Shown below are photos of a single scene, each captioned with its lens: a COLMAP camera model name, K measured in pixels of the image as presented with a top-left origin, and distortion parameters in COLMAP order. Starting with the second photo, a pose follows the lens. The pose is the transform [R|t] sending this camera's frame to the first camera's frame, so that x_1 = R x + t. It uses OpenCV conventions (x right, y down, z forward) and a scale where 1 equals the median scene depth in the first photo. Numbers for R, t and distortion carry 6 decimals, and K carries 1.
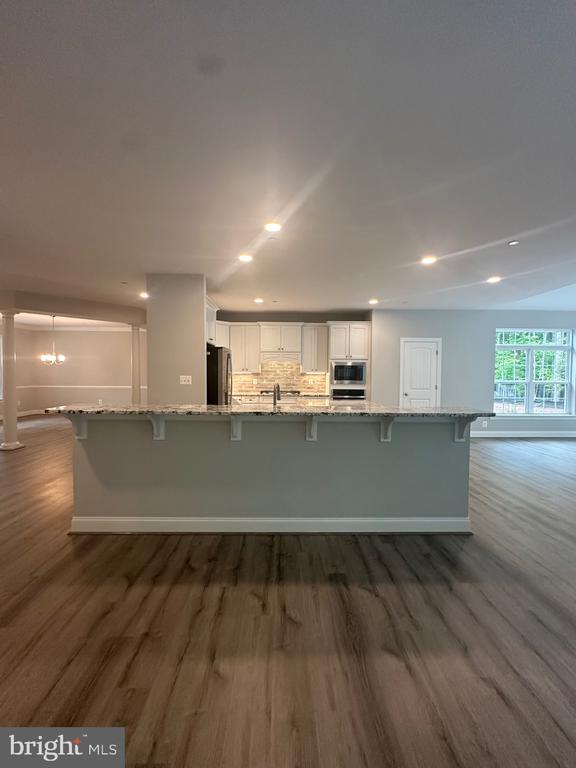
lens RADIAL K [[334.2, 0, 289.2], [0, 334.2, 386.1], [0, 0, 1]] dist [-0.004056, -0.000174]
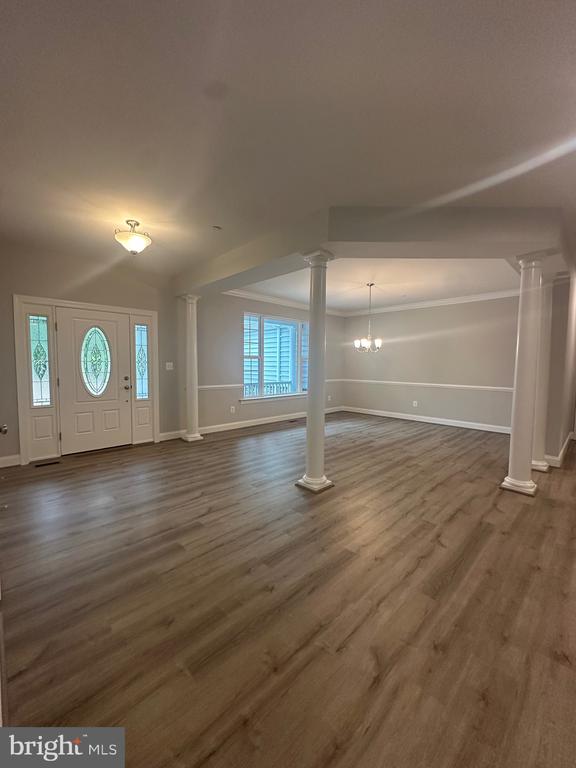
lens RADIAL K [[307.1, 0, 287.2], [0, 307.1, 386.3], [0, 0, 1]] dist [-0.004647, 0.000589]
pose [[0.680453, 0.044506, -0.731439, -0.367591], [-0.036023, 0.998979, 0.027273, -0.002275], [0.731906, 0.007790, 0.681361, 0.455593]]
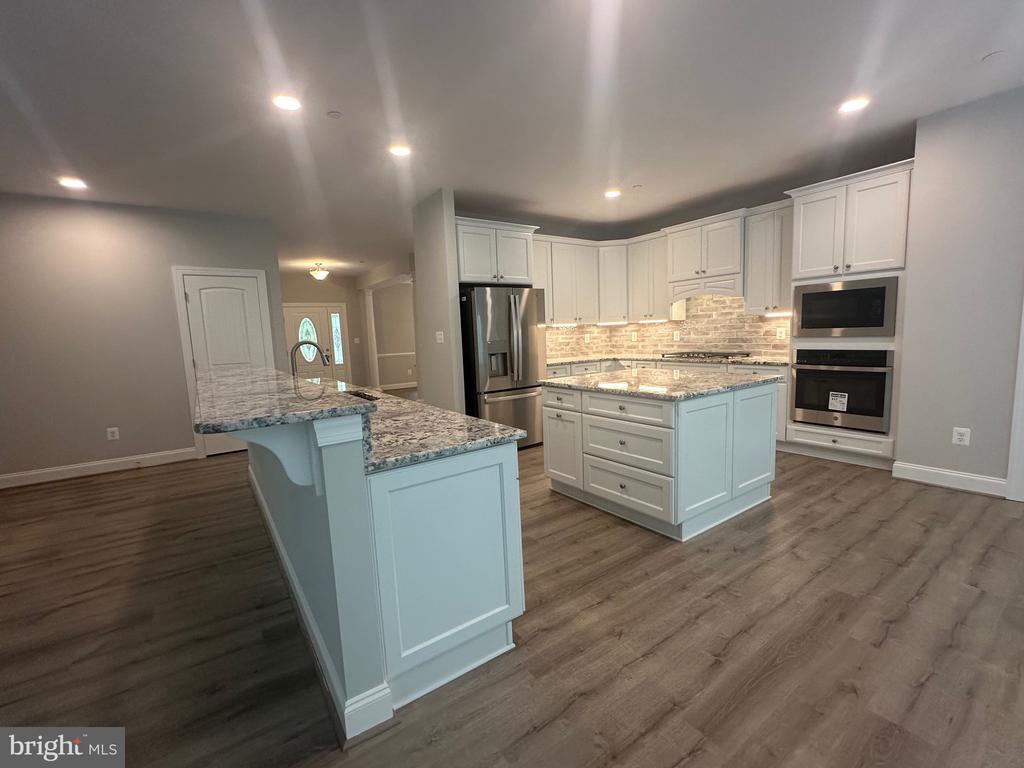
lens RADIAL K [[445.6, 0, 509.5], [0, 445.6, 386.2], [0, 0, 1]] dist [-0.004056, -0.000174]
pose [[0.548530, 0.071485, -0.833069, 0.403413], [0.007470, 0.995880, 0.090374, 0.001382], [0.836098, -0.055796, 0.545736, 0.356747]]
